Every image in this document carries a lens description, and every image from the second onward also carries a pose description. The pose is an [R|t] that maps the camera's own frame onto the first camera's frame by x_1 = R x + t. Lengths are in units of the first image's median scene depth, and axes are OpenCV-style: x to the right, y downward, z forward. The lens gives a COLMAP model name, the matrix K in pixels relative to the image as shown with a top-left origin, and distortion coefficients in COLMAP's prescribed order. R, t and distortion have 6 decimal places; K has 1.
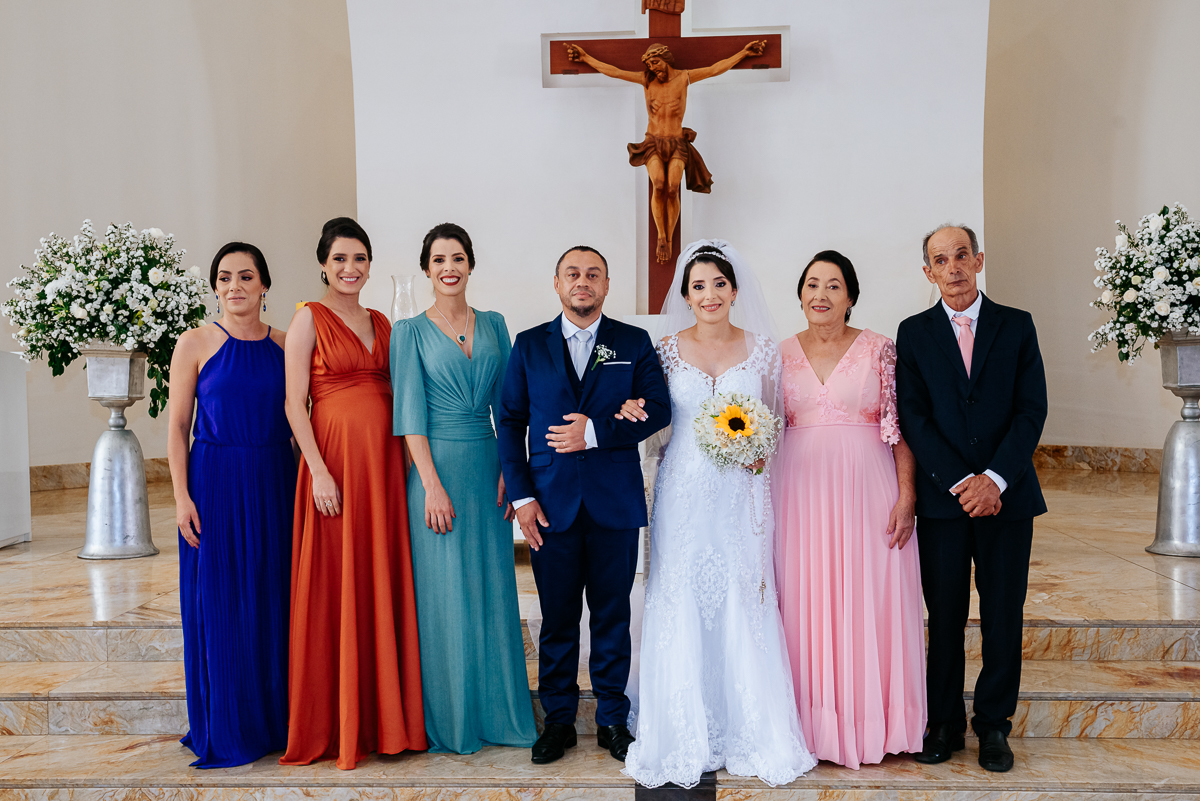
lens RADIAL K [[1341.7, 0, 600.4], [0, 1341.7, 424.5], [0, 0, 1]] dist [0.049163, 0.000147]
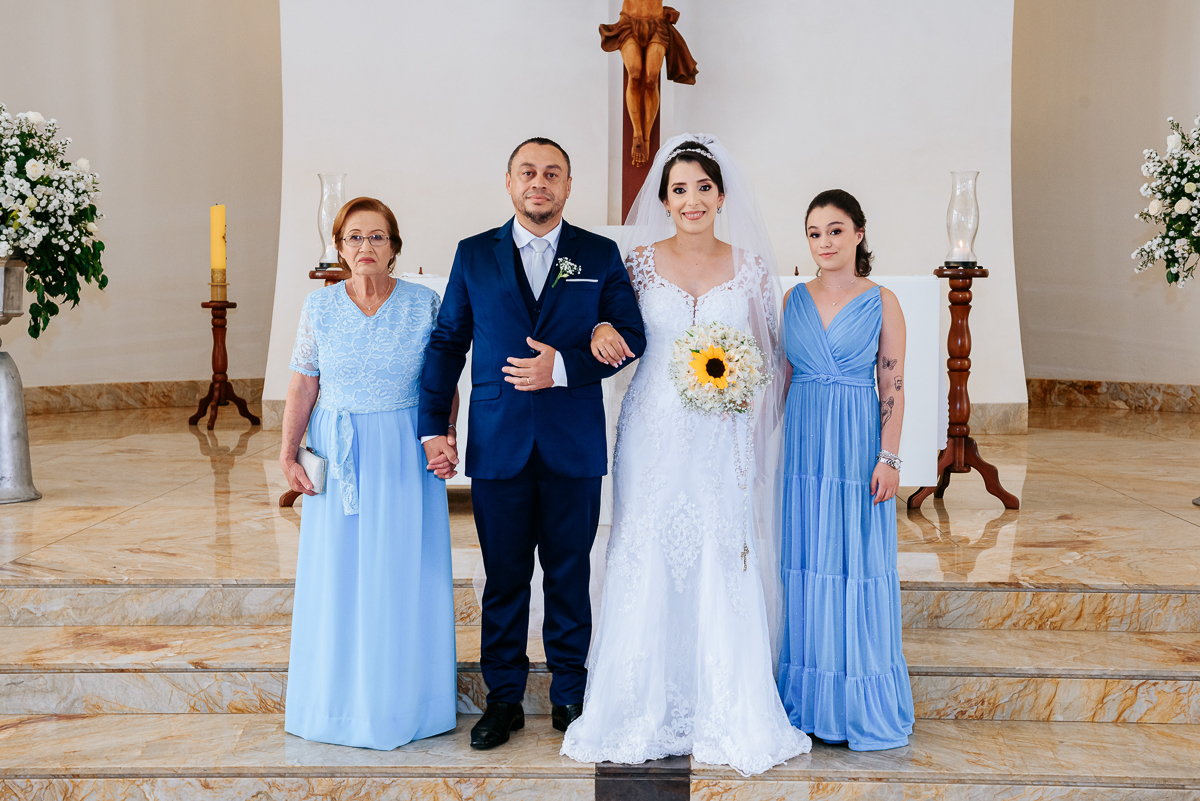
lens RADIAL K [[1521.0, 0, 600.0], [0, 1521.0, 400.5], [0, 0, 1]] dist [0.104514, 0.016059]
pose [[0.999749, 0.008928, 0.020570, 0.004256], [-0.009561, 0.999476, 0.030920, 0.000825], [-0.020284, -0.031109, 0.999310, 0.025610]]
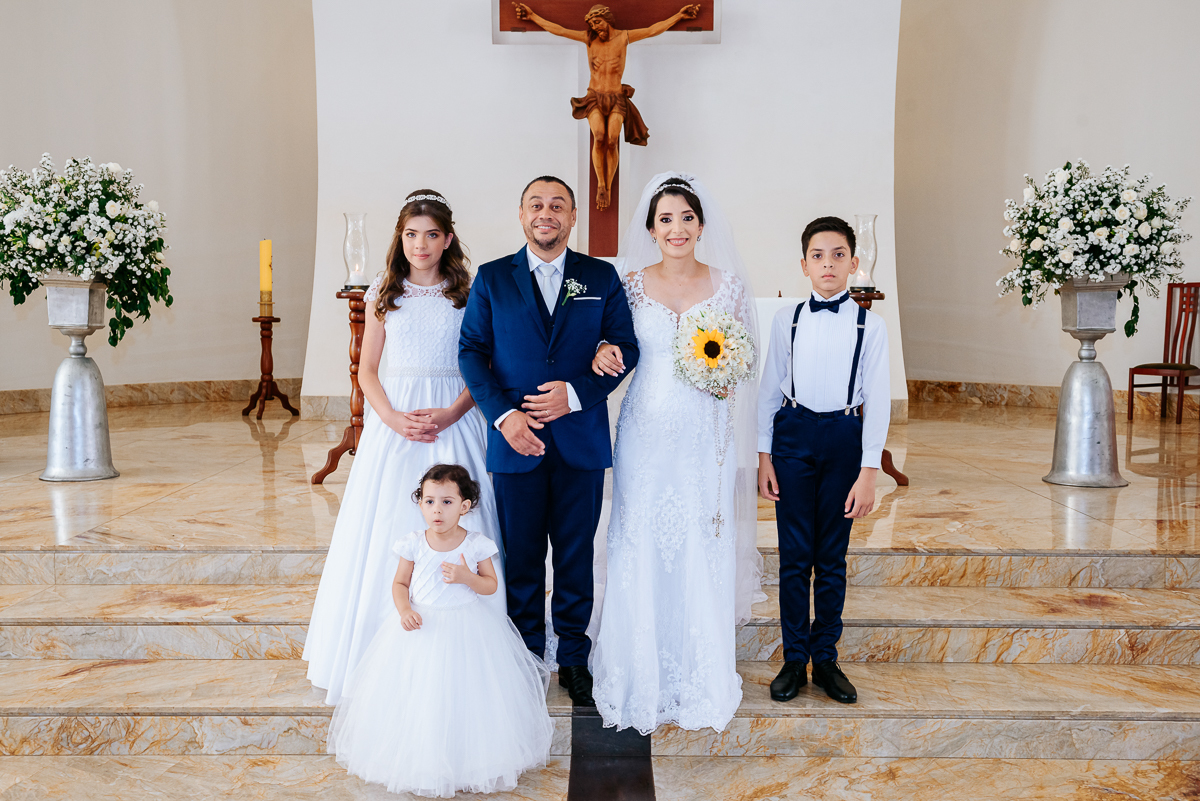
lens RADIAL K [[1171.9, 0, 600.0], [0, 1171.9, 400.5], [0, 0, 1]] dist [0.024368, 0.010292]
pose [[0.998777, 0.010664, 0.048269, 0.001091], [-0.012403, 0.999280, 0.035859, -0.000468], [-0.047851, -0.036414, 0.998190, 0.076208]]
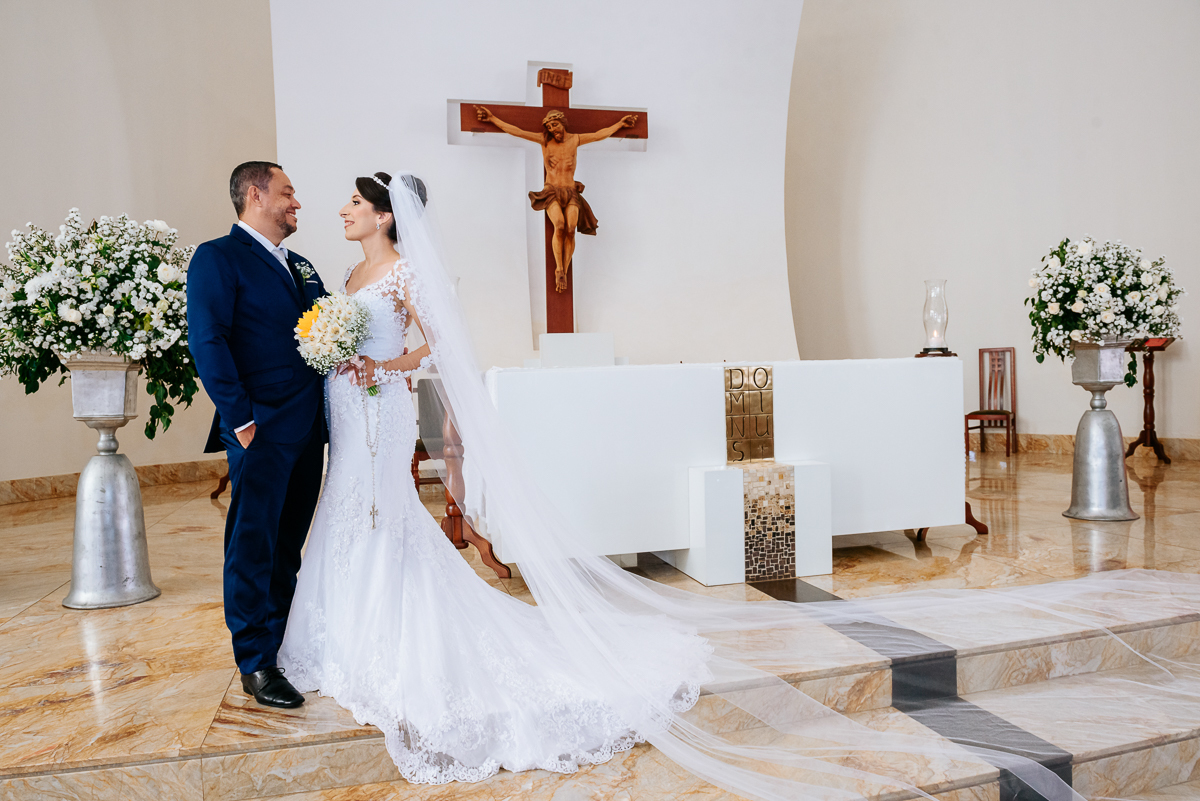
lens RADIAL K [[844.8, 0, 600.0], [0, 844.8, 400.5], [0, 0, 1]] dist [-0.052320, -0.002335]
pose [[0.951838, -0.023583, 0.305694, -0.231624], [0.031345, 0.999298, -0.020508, -0.010390], [-0.304996, 0.029102, 0.951909, 0.420860]]
